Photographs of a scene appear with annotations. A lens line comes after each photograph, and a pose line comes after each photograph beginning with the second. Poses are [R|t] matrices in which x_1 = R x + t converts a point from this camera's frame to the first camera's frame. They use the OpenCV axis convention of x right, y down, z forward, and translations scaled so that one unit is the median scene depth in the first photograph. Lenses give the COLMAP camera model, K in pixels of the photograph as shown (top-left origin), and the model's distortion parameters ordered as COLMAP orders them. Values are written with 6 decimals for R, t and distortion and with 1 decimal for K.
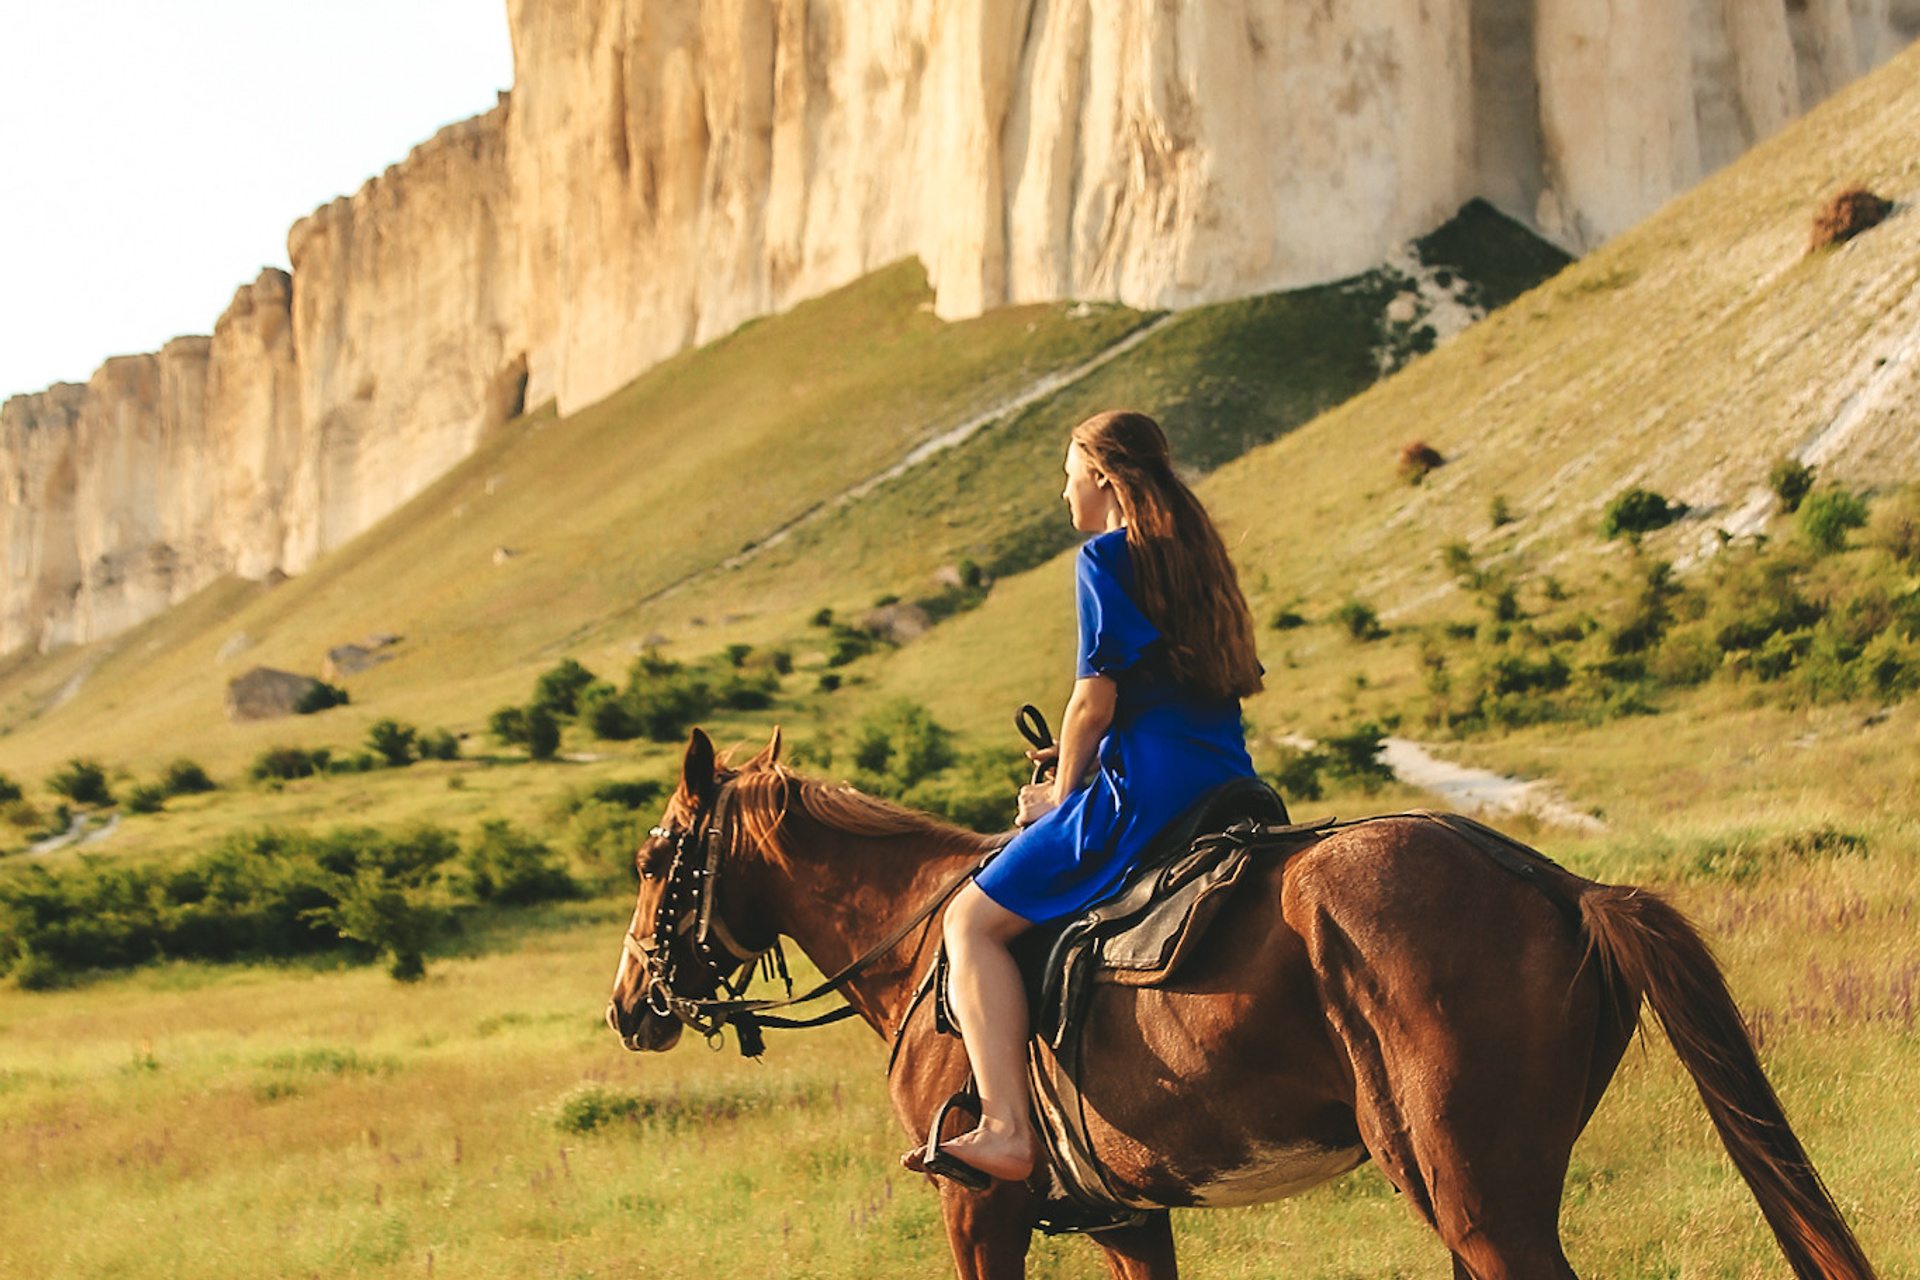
lens RADIAL K [[3555.3, 0, 960.0], [0, 3555.3, 640.0], [0, 0, 1]] dist [-0.116881, -0.004624]
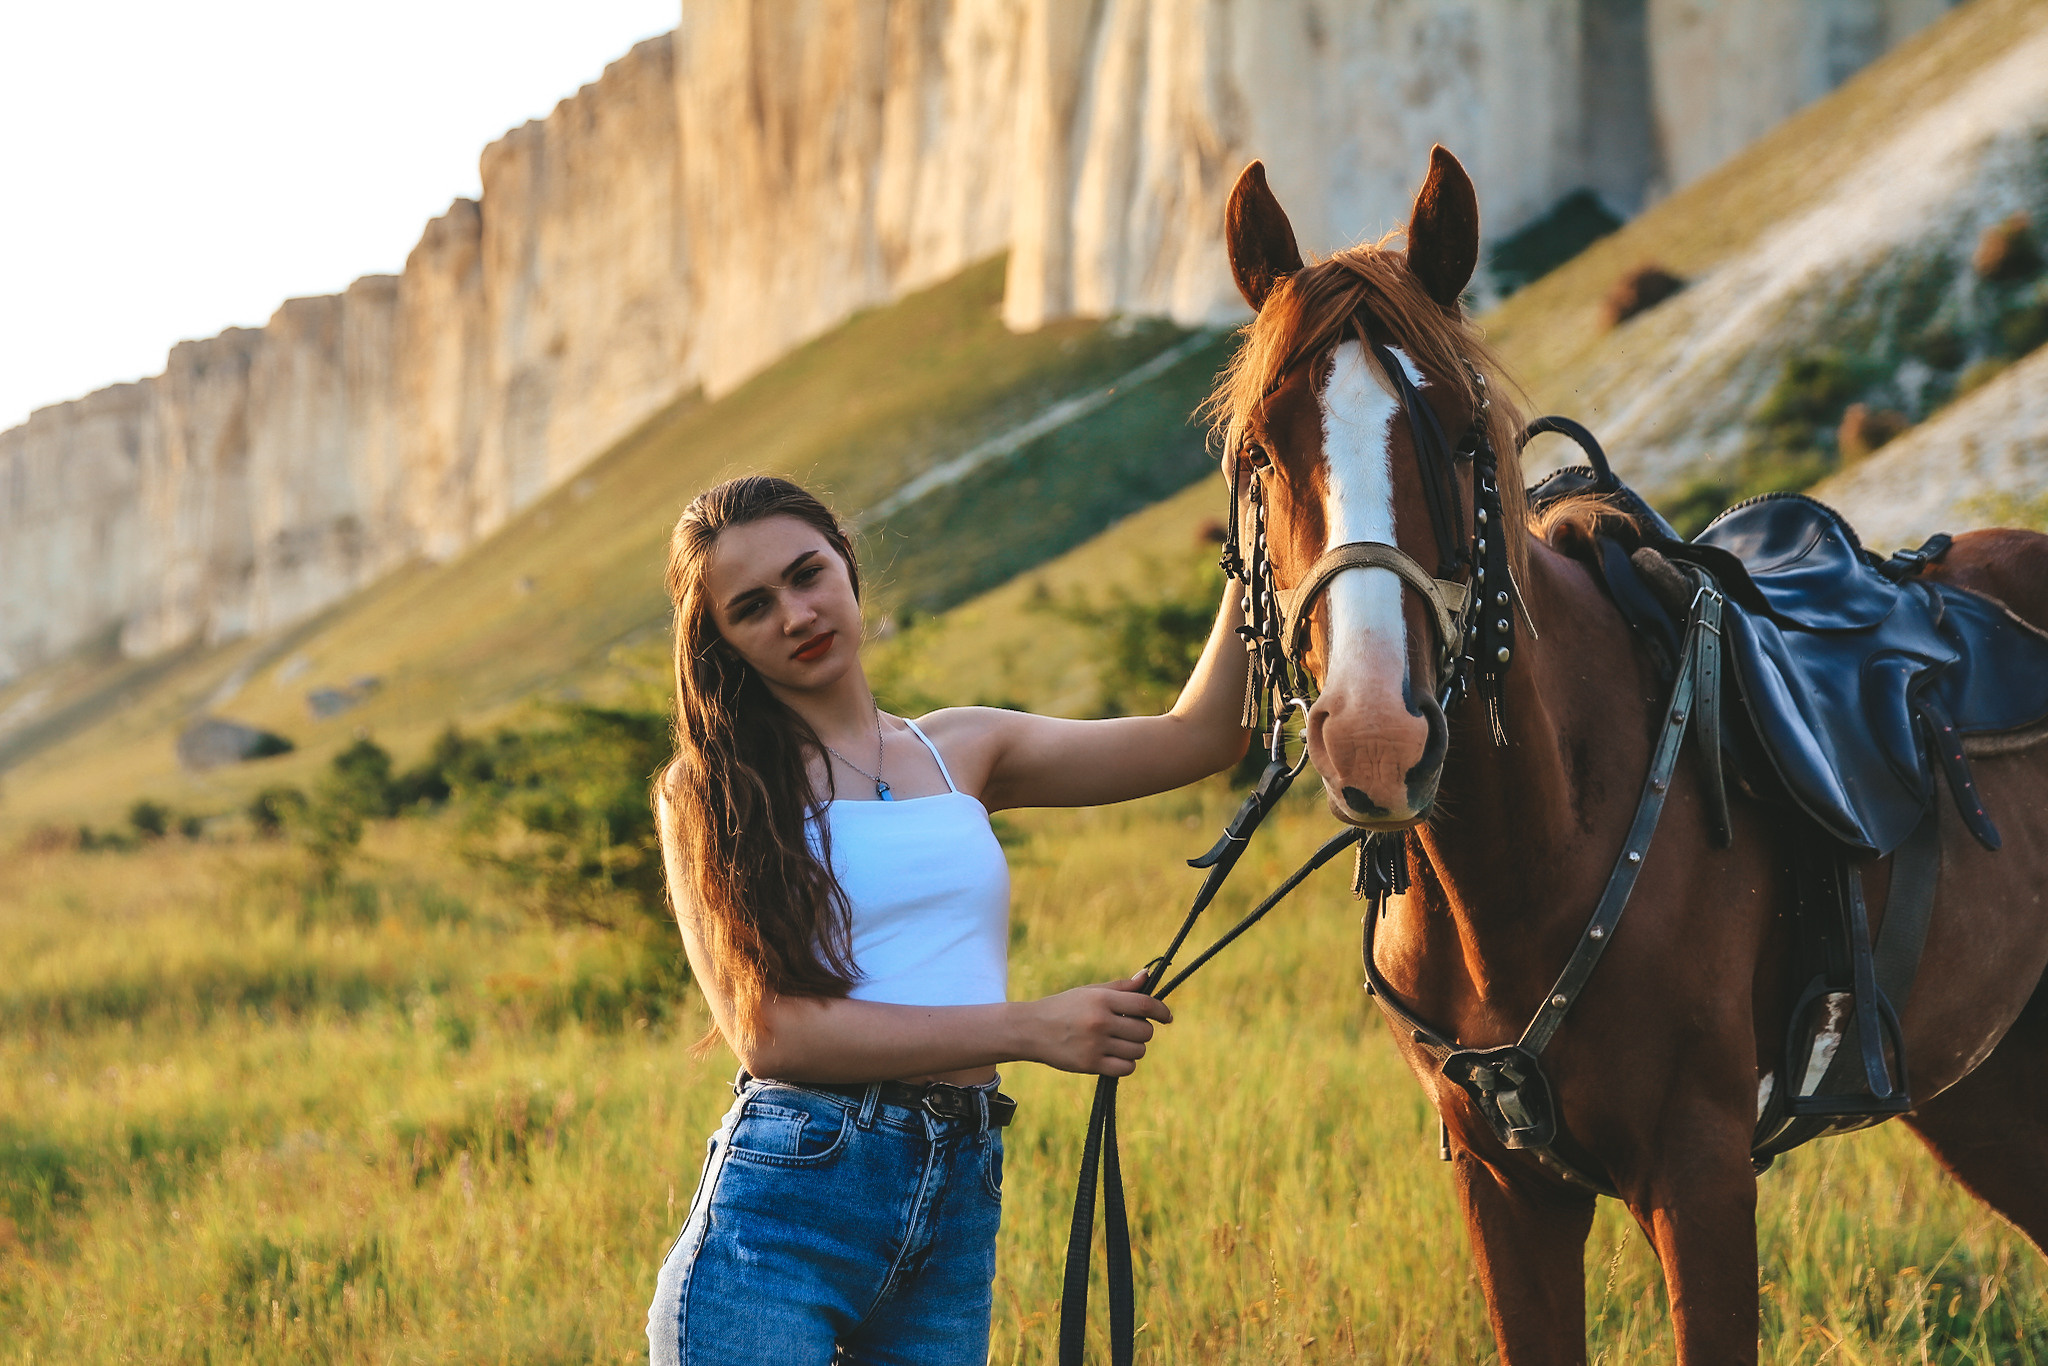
lens RADIAL K [[4502.1, 0, 1024.0], [0, 4502.1, 683.0], [0, 0, 1]] dist [0.088123, -0.210484]
pose [[0.995250, 0.000845, -0.097351, 0.114520], [0.000883, 0.999843, 0.017700, -0.017966], [0.097351, -0.017702, 0.995093, -0.175198]]
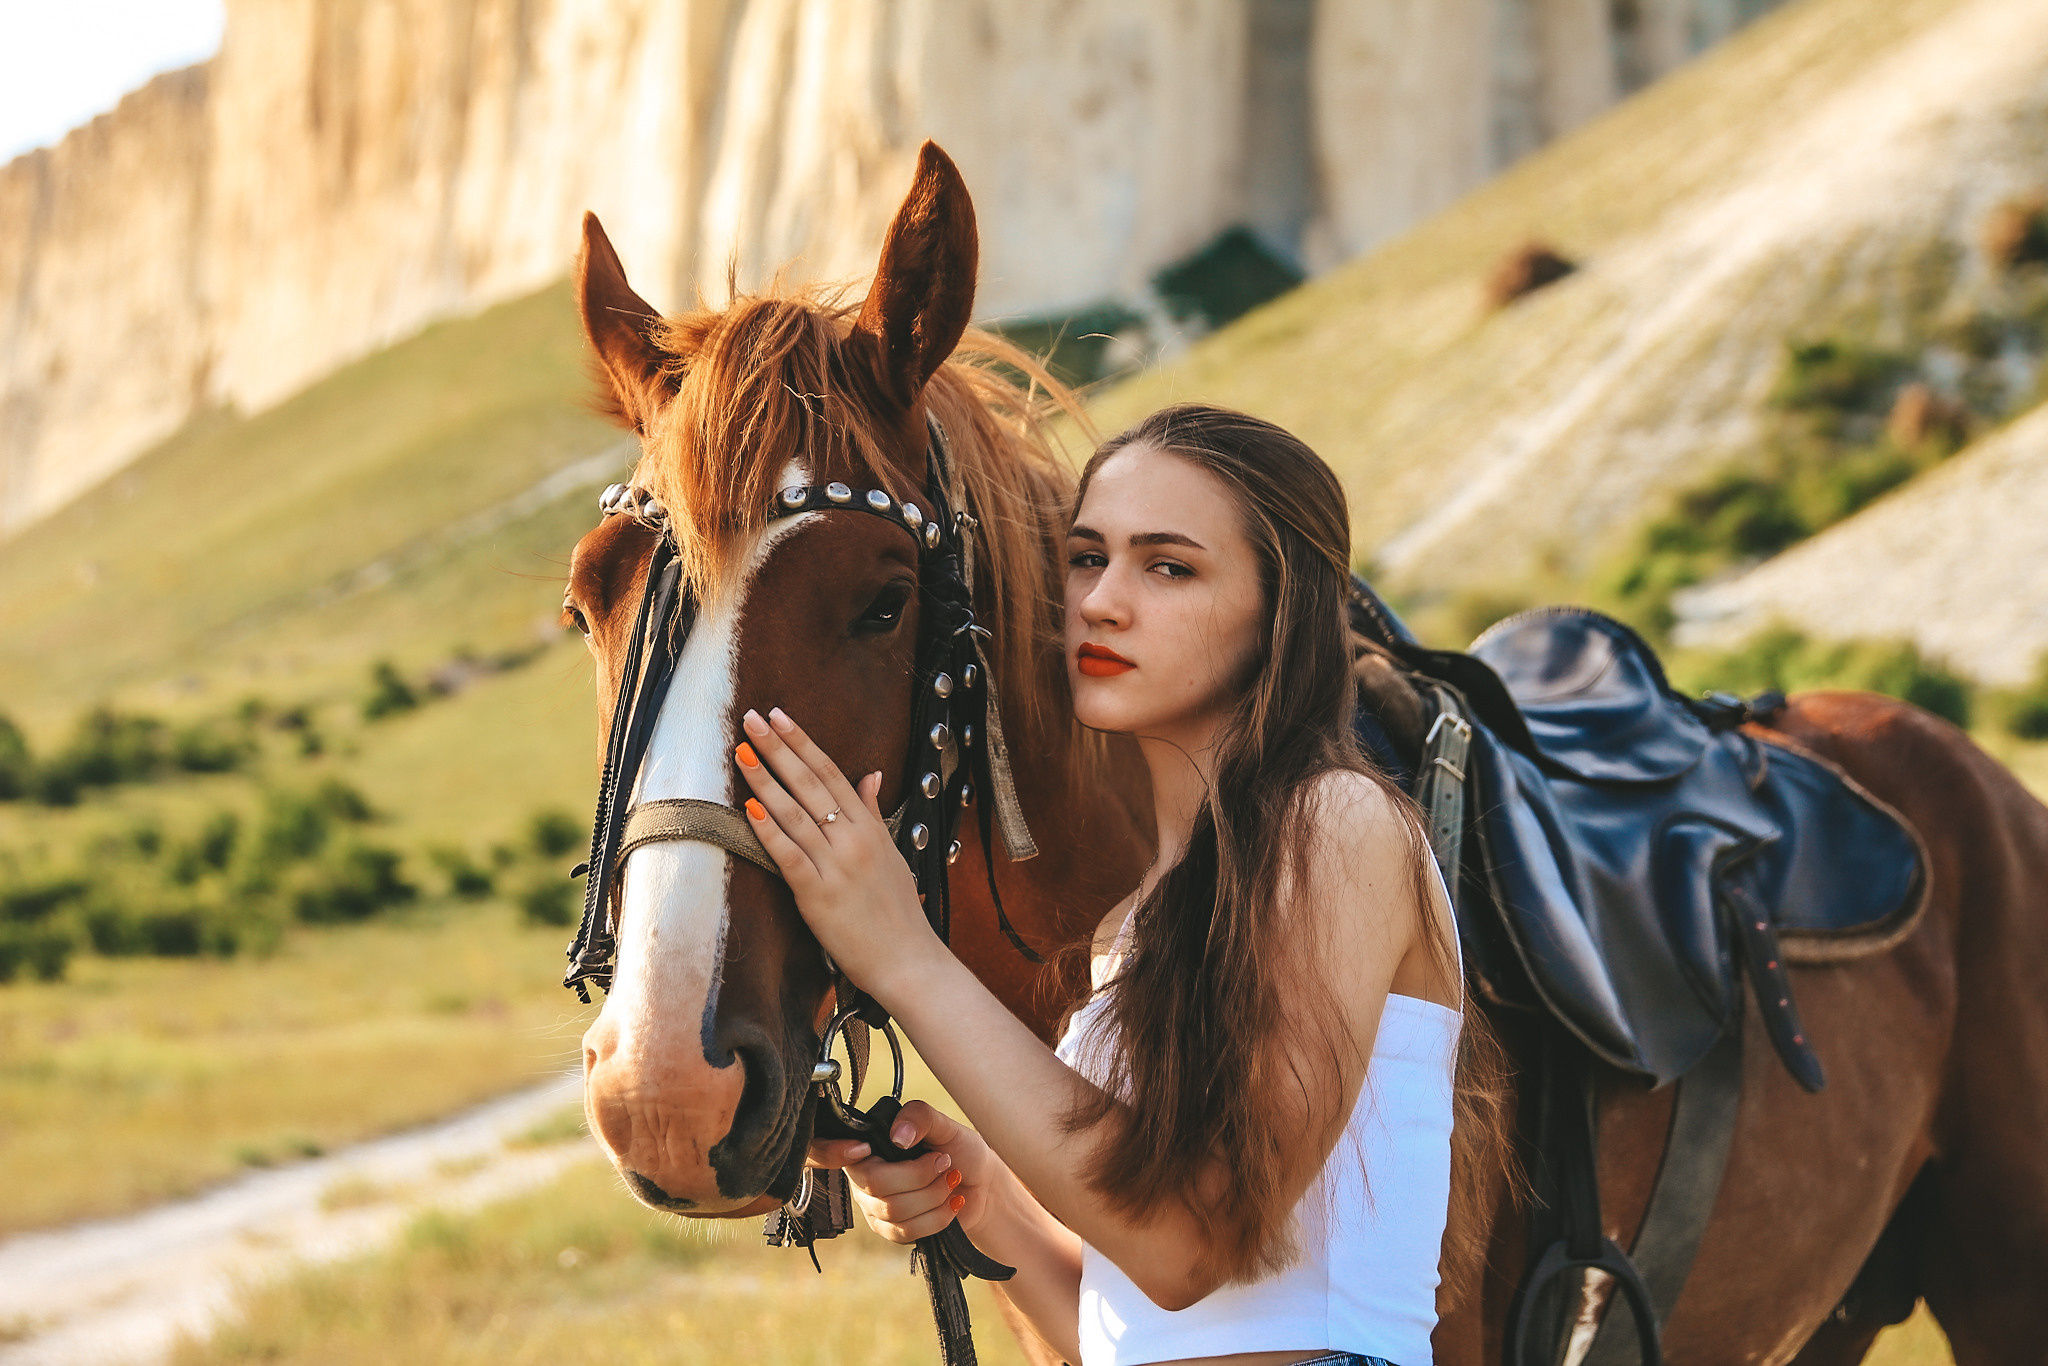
lens RADIAL K [[4012.6, 0, 1027.0], [0, 4012.6, 727.7], [0, 0, 1]] dist [0.053590, 0.127456]
pose [[0.997228, 0.050871, 0.054292, 0.045163], [-0.051347, 0.998653, 0.007408, -0.005049], [-0.053842, -0.010175, 0.998498, 0.004299]]
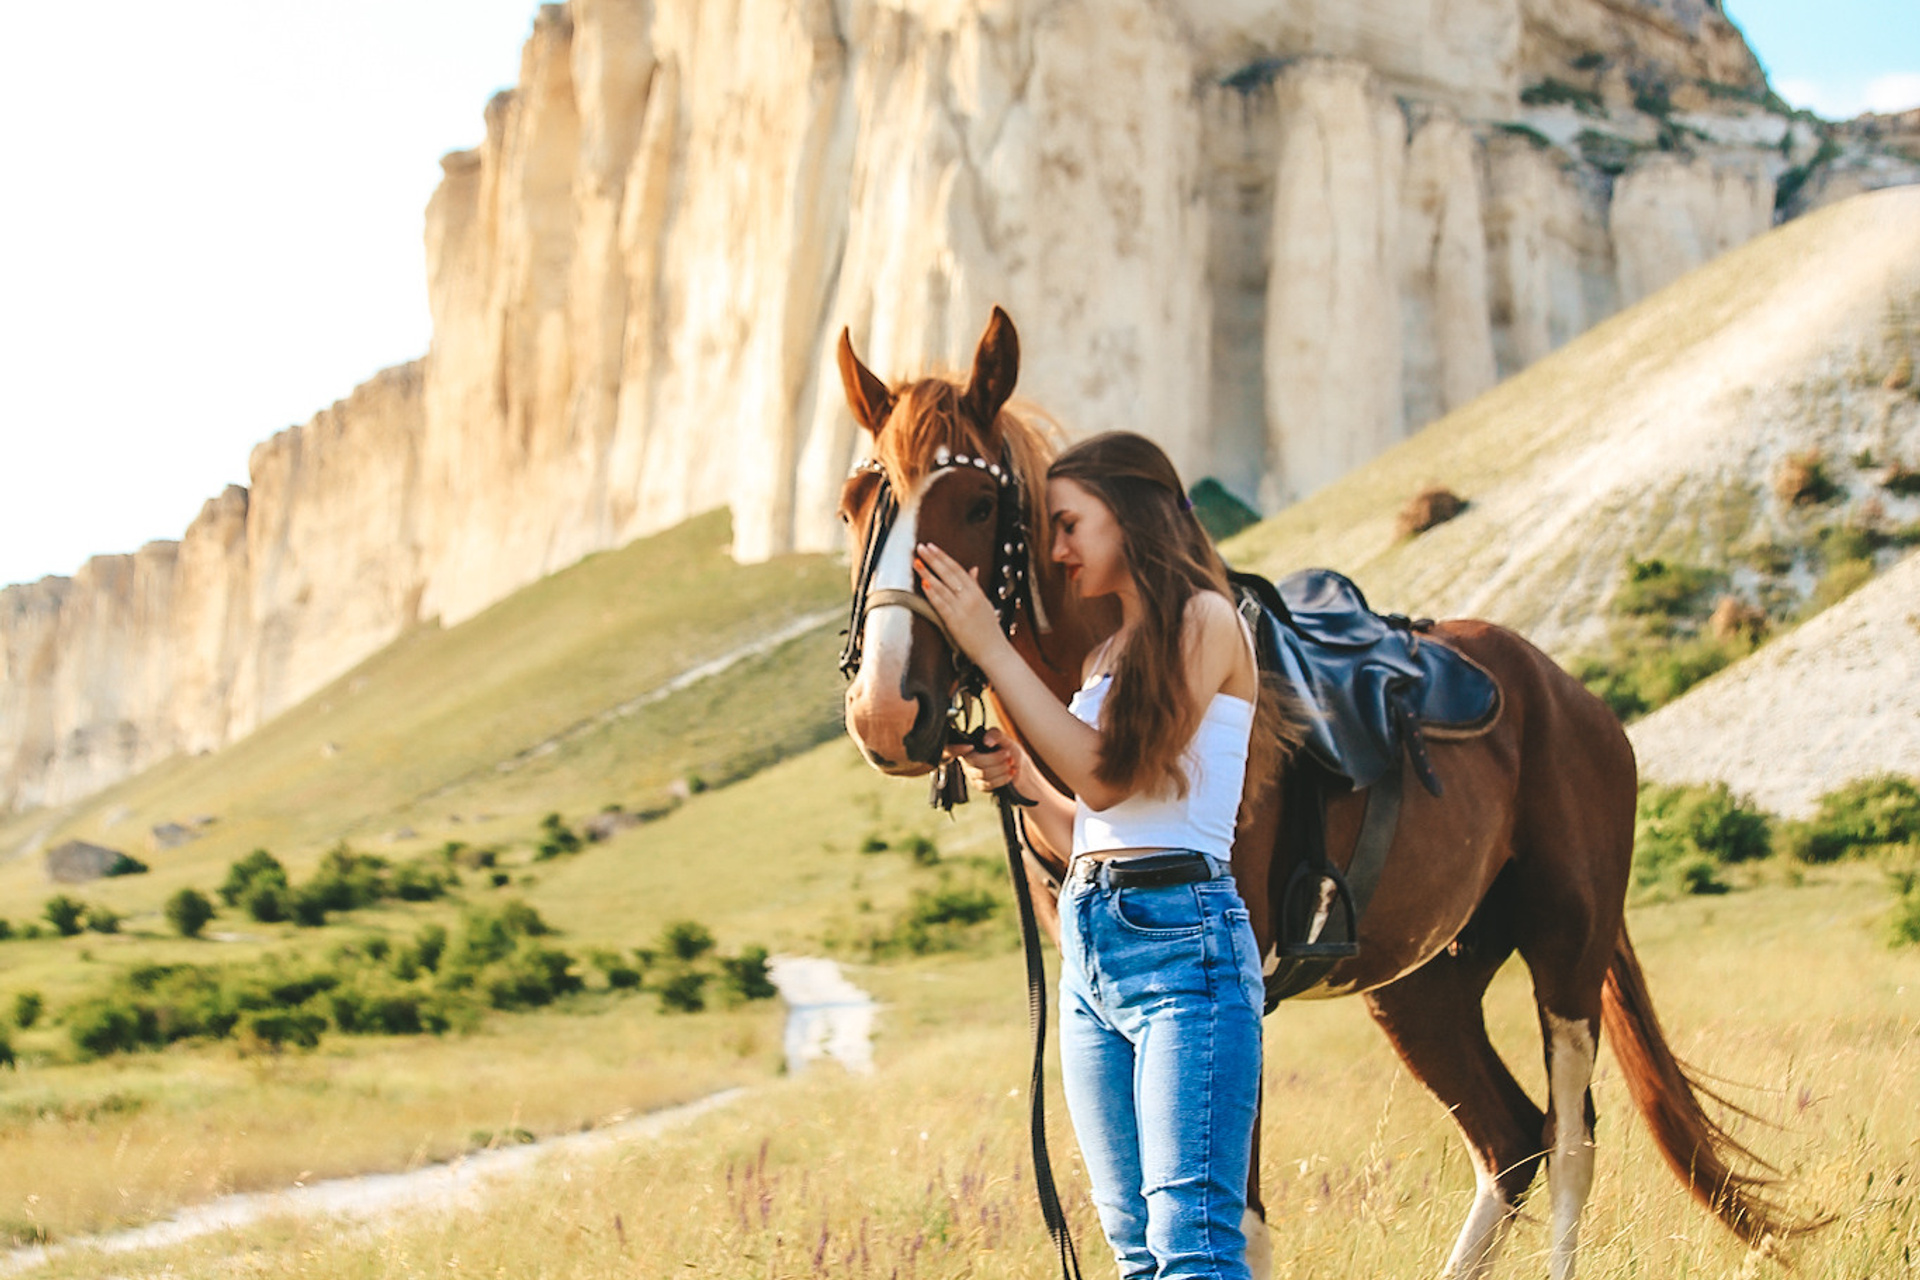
lens RADIAL K [[3131.1, 0, 960.0], [0, 3131.1, 640.0], [0, 0, 1]] dist [-0.109113, 0.020255]
pose [[0.998599, 0.047776, 0.022762, 0.044937], [-0.046225, 0.996855, -0.064375, -0.003855], [-0.025766, 0.063233, 0.997666, -0.001293]]
